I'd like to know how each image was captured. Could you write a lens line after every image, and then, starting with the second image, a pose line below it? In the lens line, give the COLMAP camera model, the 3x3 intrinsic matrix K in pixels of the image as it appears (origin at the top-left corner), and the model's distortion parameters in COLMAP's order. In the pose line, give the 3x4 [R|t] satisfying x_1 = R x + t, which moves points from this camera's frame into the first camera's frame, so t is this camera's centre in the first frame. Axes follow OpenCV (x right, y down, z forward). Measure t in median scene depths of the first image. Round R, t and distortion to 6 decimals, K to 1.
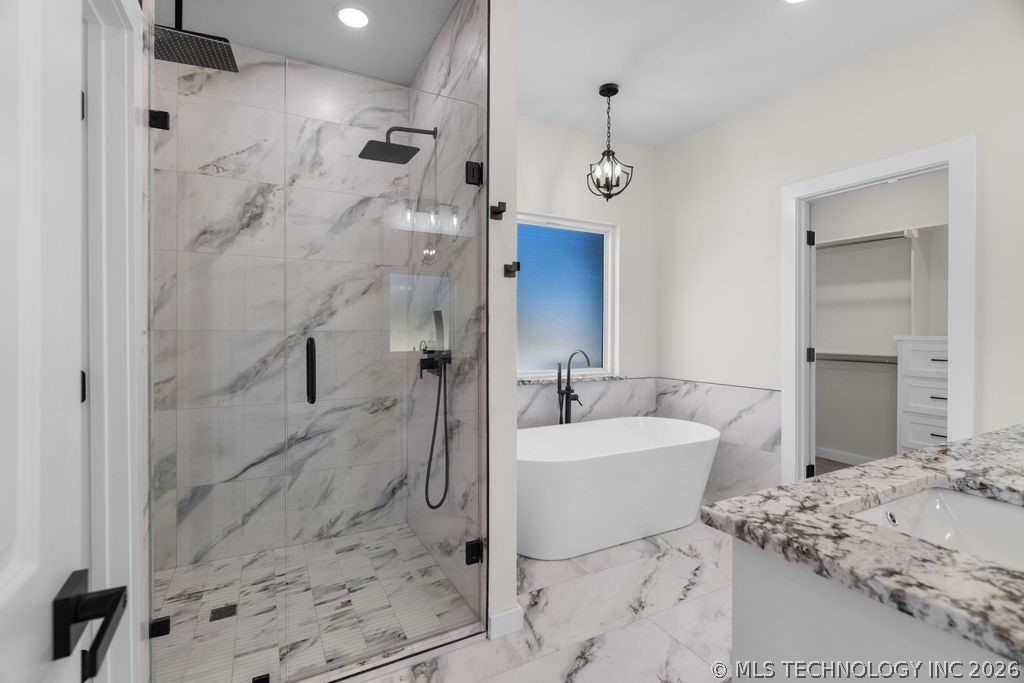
lens RADIAL K [[469.8, 0, 509.5], [0, 469.8, 321.4], [0, 0, 1]] dist [-0.007135, 0.000823]
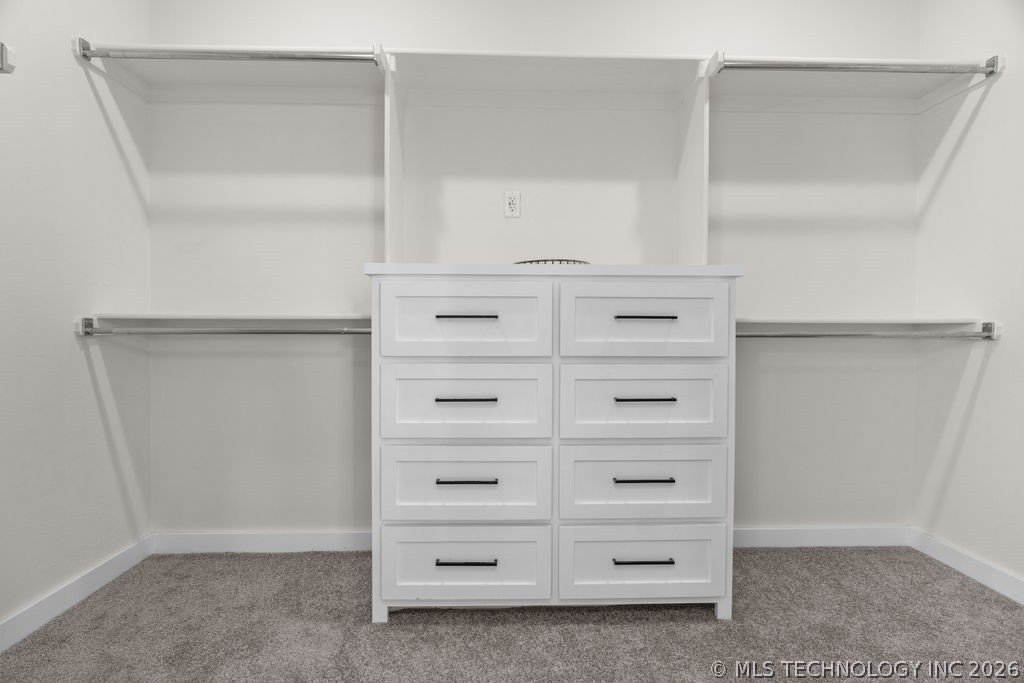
lens RADIAL K [[466.2, 0, 512.0], [0, 466.2, 341.5], [0, 0, 1]] dist [-0.006072, -0.000106]
pose [[0.433241, -0.015387, 0.901147, 0.586650], [-0.015996, 0.999565, 0.024758, 0.104980], [-0.901136, -0.025141, 0.432807, 0.835312]]
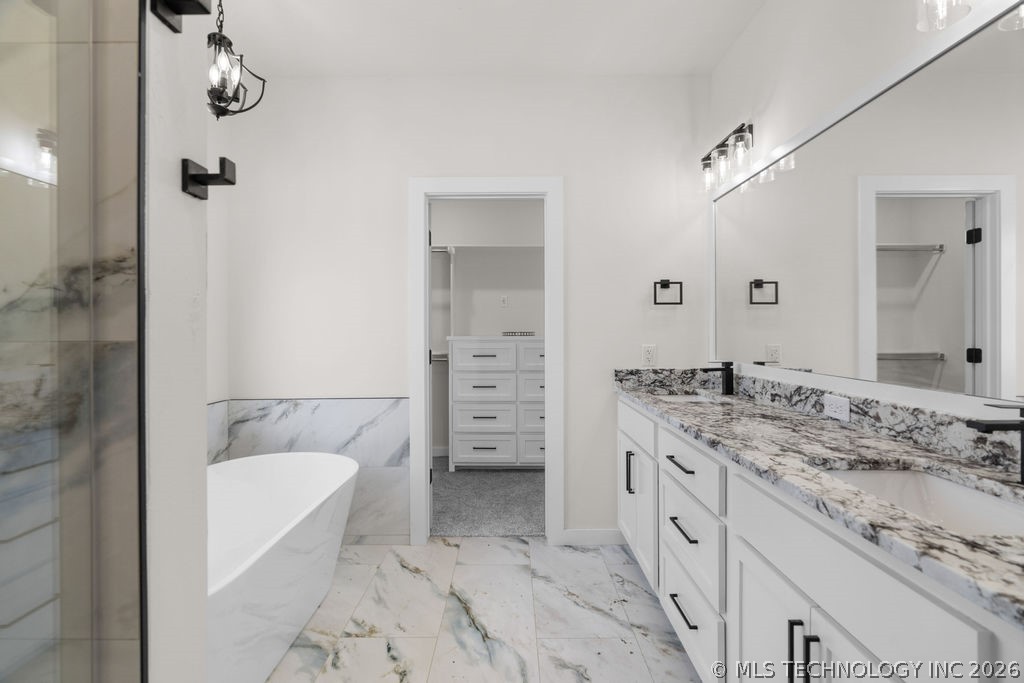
lens RADIAL K [[466.8, 0, 510.2], [0, 466.8, 327.2], [0, 0, 1]] dist [-0.003102, 0.000258]
pose [[0.474447, 0.002995, 0.880279, -0.138445], [-0.008545, 0.999963, 0.001203, 0.006295], [-0.880243, -0.008092, 0.474455, 0.388102]]
